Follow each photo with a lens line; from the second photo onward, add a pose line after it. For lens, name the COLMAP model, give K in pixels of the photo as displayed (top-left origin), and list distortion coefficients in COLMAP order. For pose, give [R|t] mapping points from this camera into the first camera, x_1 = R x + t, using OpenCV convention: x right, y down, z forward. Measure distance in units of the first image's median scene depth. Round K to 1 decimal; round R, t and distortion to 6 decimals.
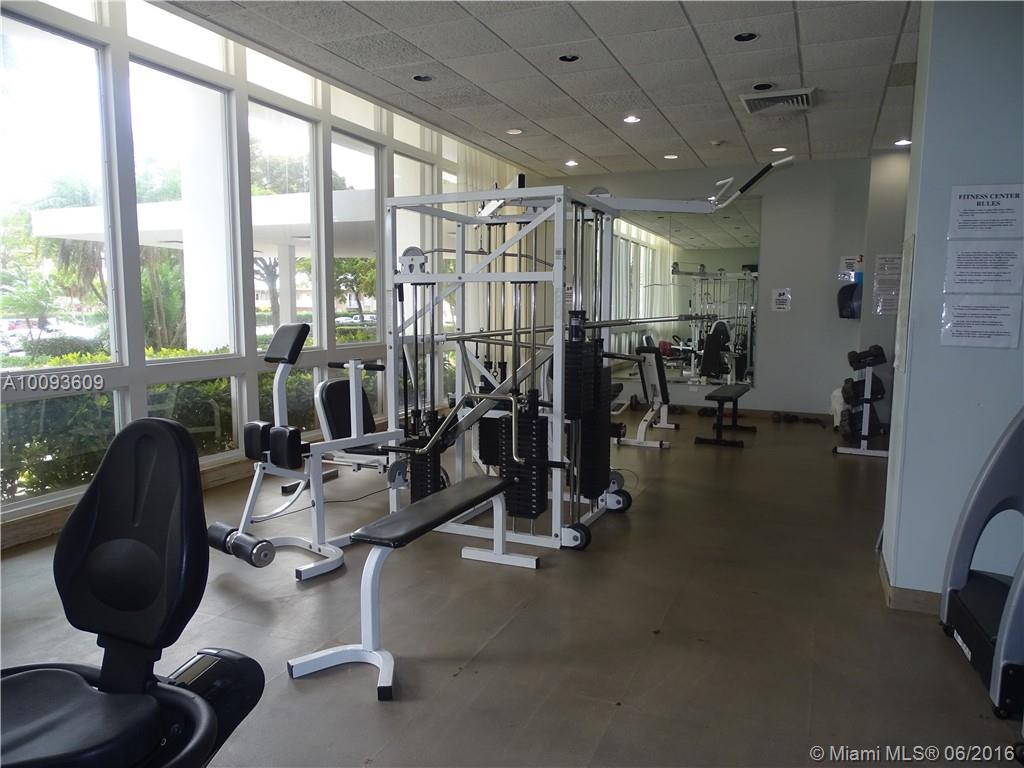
lens RADIAL K [[729.4, 0, 515.3], [0, 729.4, 388.0], [0, 0, 1]] dist [-0.030121, 0.000018]
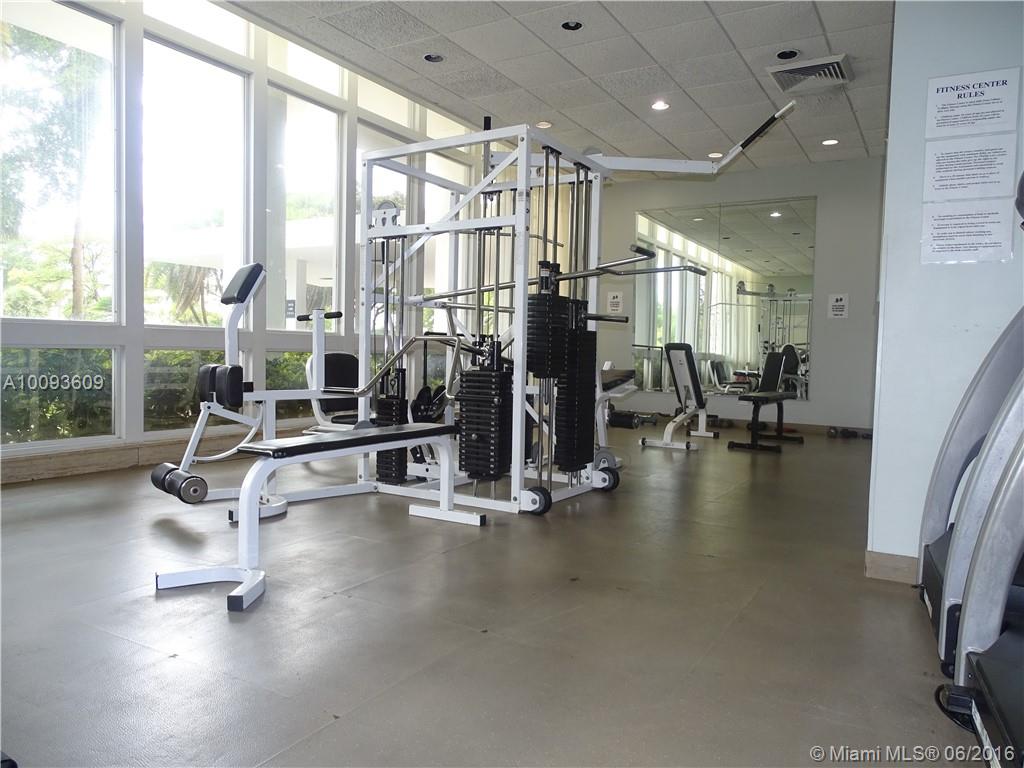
lens RADIAL K [[729.4, 0, 510.9], [0, 729.4, 384.8], [0, 0, 1]] dist [-0.030121, 0.000018]
pose [[0.990788, 0.024289, -0.133227, 0.146316], [-0.033070, 0.997396, -0.064097, 0.100540], [0.131323, 0.067912, 0.989011, 0.064026]]
